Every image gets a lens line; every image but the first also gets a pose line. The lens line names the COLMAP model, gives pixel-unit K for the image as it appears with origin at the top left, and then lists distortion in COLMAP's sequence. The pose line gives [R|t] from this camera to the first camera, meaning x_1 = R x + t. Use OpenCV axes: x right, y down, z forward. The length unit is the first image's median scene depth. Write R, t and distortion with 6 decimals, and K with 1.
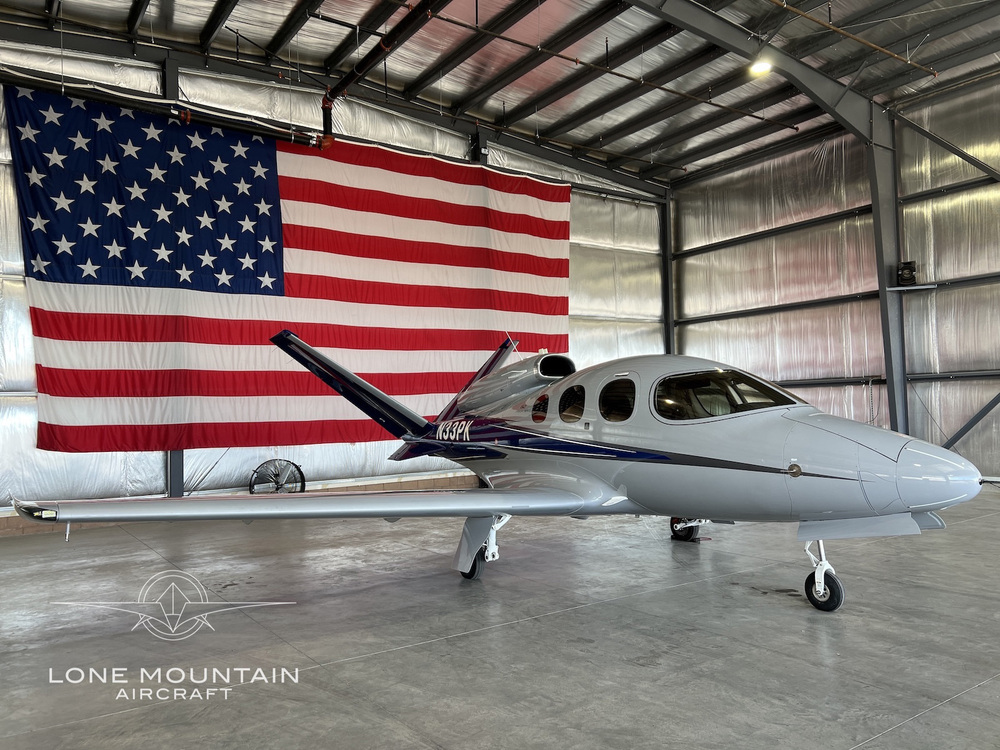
lens RADIAL K [[765.2, 0, 501.7], [0, 765.2, 372.9], [0, 0, 1]] dist [0.064390, -0.053133]
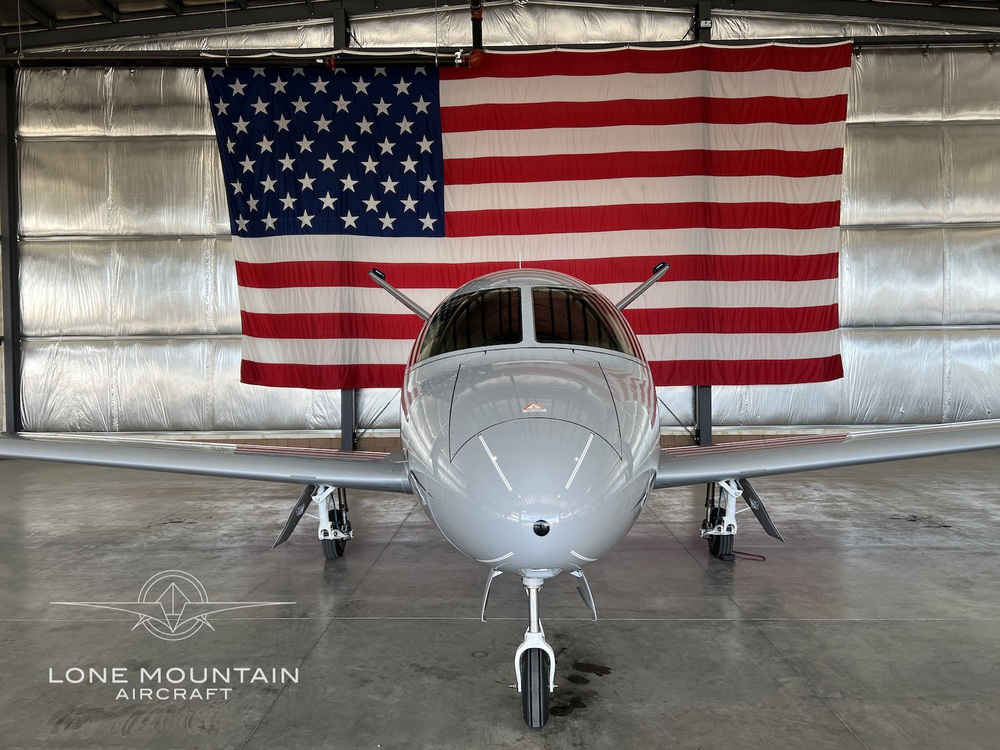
lens RADIAL K [[765.2, 0, 489.2], [0, 765.2, 375.3], [0, 0, 1]] dist [0.064390, -0.053133]
pose [[0.794975, 0.031204, -0.605838, 0.365705], [0.016615, 0.997182, 0.073164, 0.007022], [0.606414, -0.068229, 0.792216, 0.277964]]
